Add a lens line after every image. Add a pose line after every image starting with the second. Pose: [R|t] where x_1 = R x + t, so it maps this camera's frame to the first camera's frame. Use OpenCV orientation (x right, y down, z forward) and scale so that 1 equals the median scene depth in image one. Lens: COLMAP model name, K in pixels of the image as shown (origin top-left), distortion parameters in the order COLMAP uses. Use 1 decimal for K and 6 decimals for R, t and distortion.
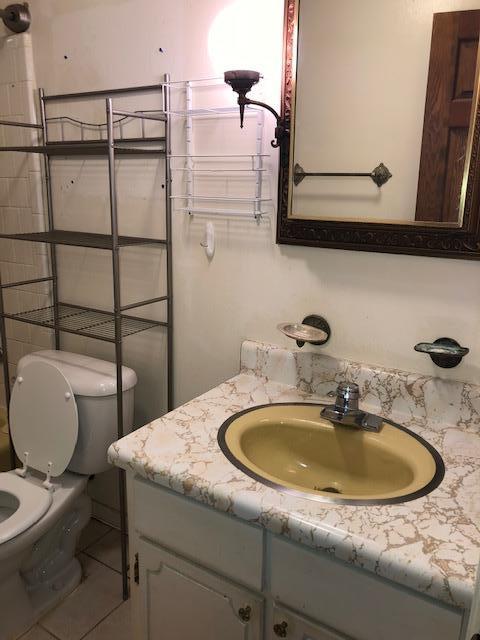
lens RADIAL K [[523.9, 0, 239.9], [0, 523.9, 311.5], [0, 0, 1]] dist [0.053425, -0.078979]
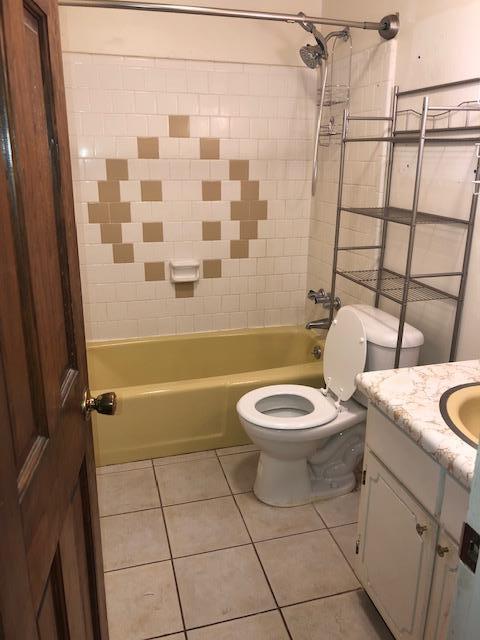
lens RADIAL K [[520.4, 0, 238.5], [0, 520.4, 316.6], [0, 0, 1]] dist [0.013826, -0.003491]
pose [[0.739920, 0.192940, -0.644432, 0.233926], [-0.157133, 0.981056, 0.113308, 0.010627], [0.654086, 0.017423, 0.756220, -0.121221]]
